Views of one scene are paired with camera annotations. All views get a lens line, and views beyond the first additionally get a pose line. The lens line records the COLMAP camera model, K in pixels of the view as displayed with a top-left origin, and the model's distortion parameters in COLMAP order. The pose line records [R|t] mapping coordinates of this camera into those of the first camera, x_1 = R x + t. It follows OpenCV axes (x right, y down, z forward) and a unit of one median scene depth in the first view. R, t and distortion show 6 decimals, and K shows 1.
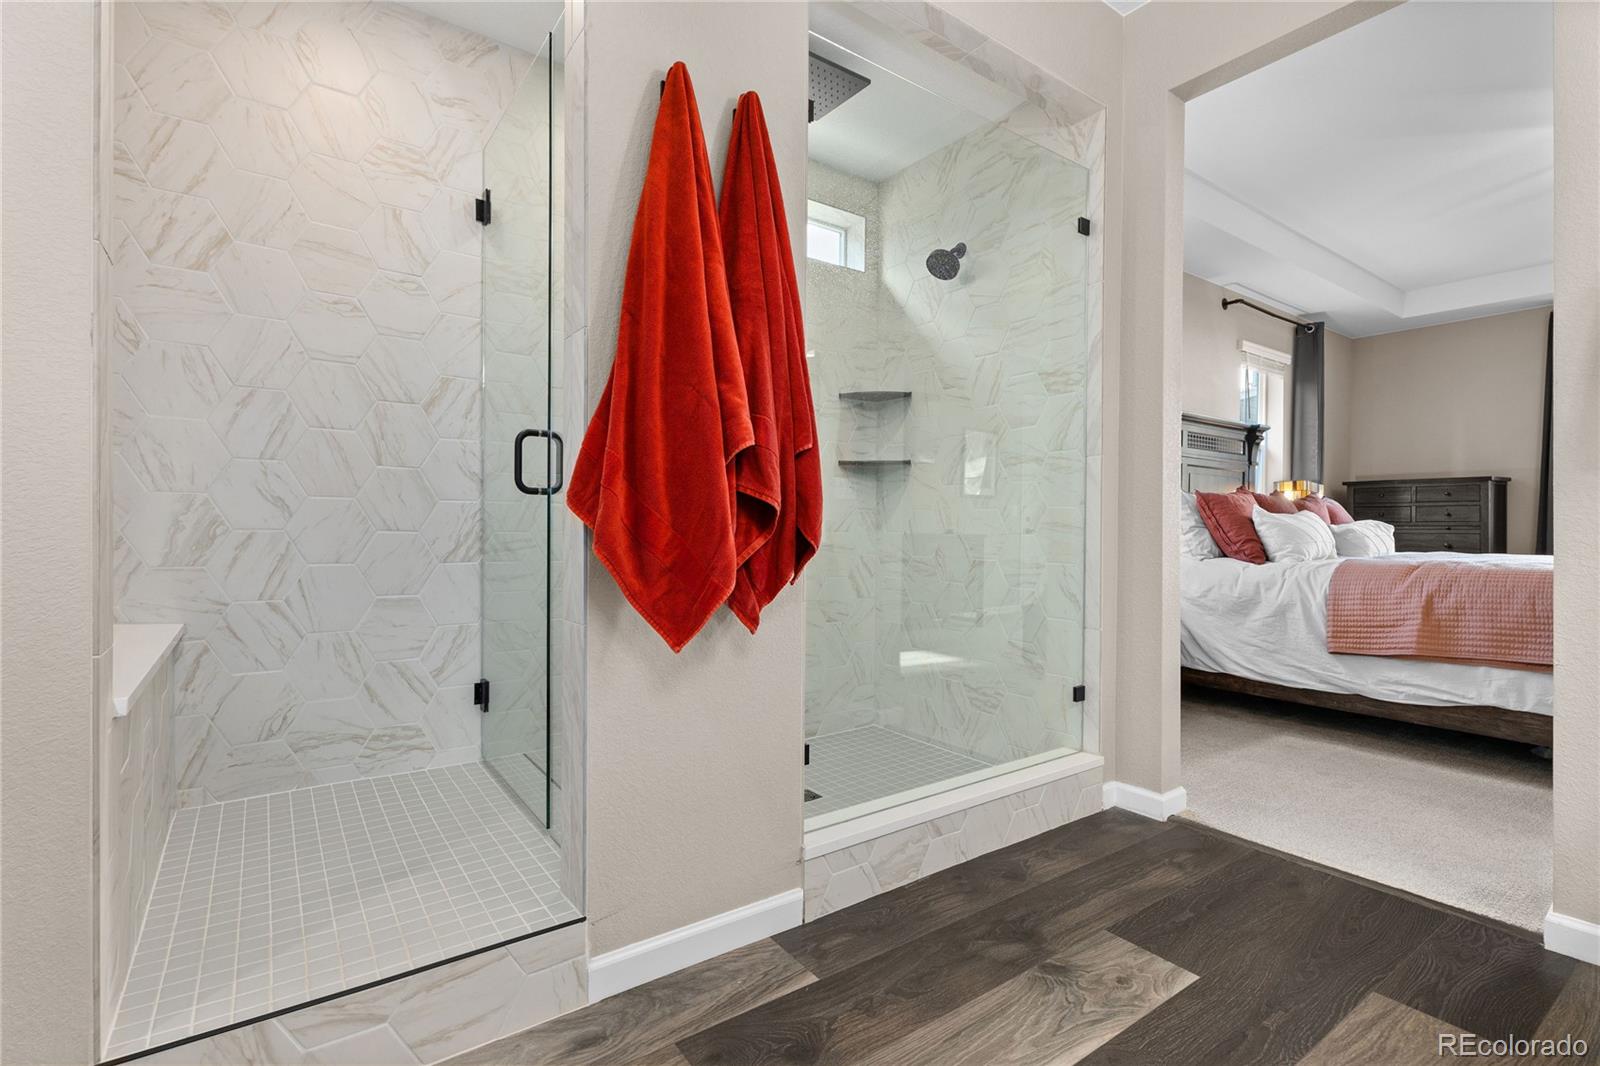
lens RADIAL K [[742.3, 0, 804.3], [0, 742.3, 524.5], [0, 0, 1]] dist [0.000403, 0.000772]
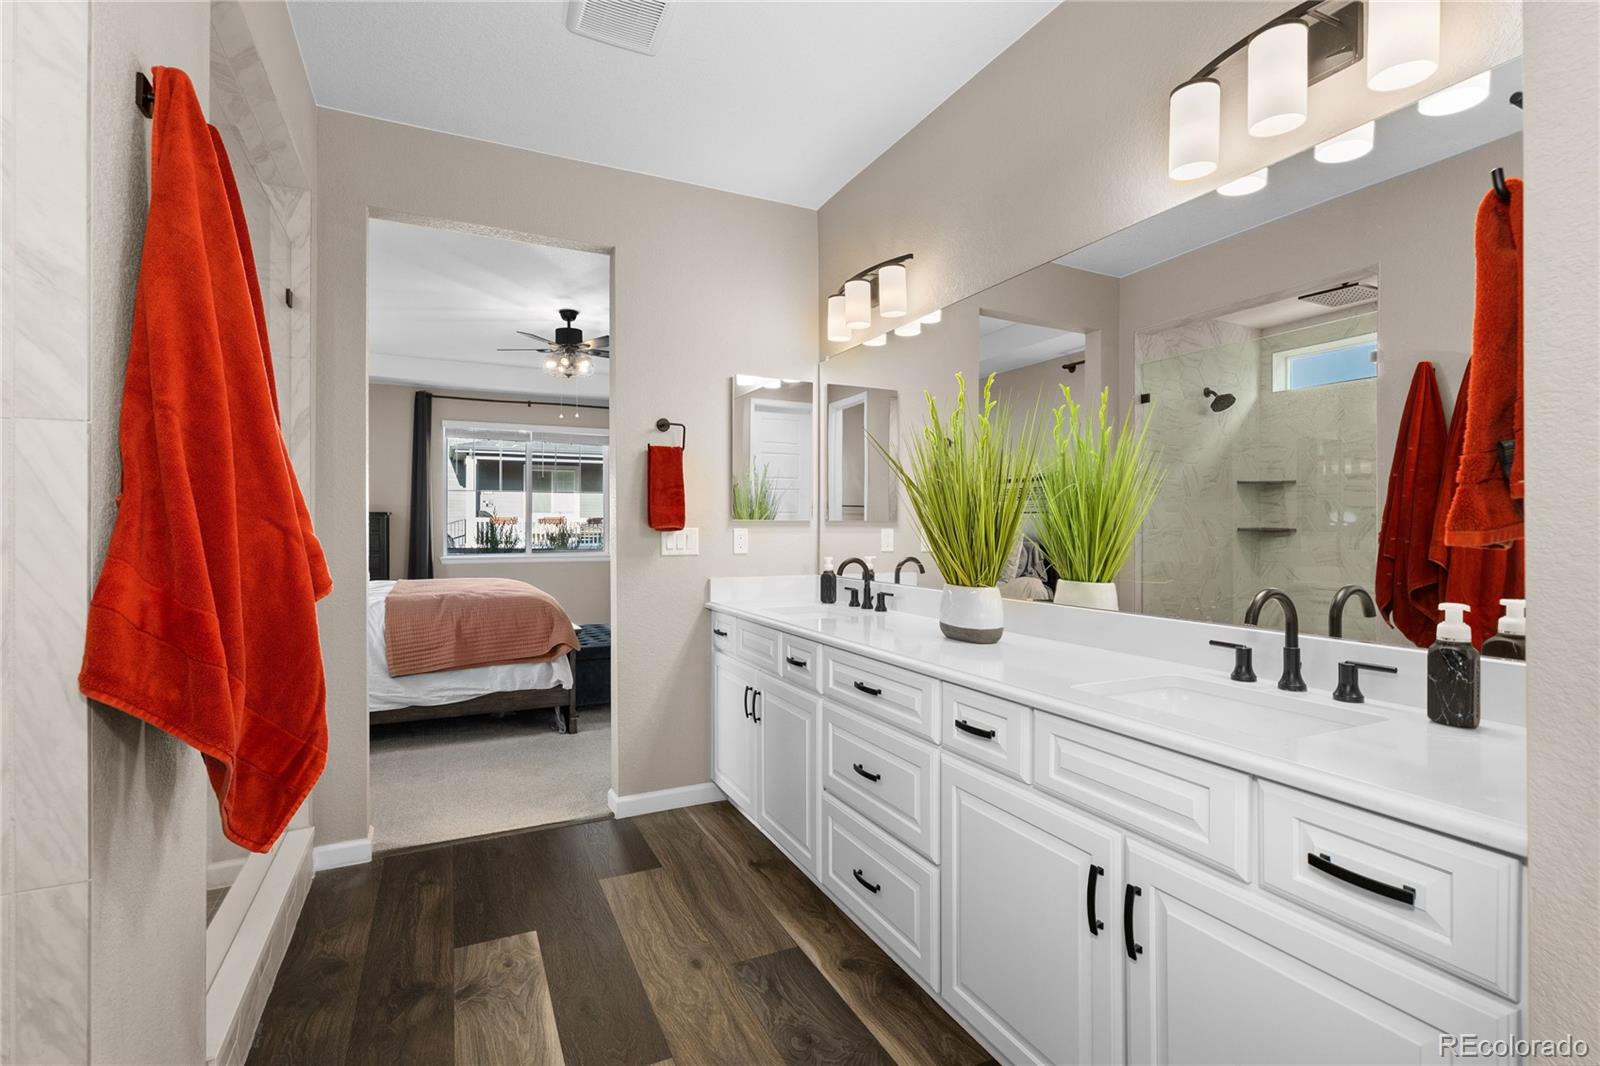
lens RADIAL K [[742.3, 0, 803.6], [0, 742.3, 535.3], [0, 0, 1]] dist [0.000403, 0.000772]
pose [[0.173330, -0.016707, 0.984722, -0.576164], [0.001769, 0.999860, 0.016653, -0.124403], [-0.984862, -0.001145, 0.173335, 0.197626]]
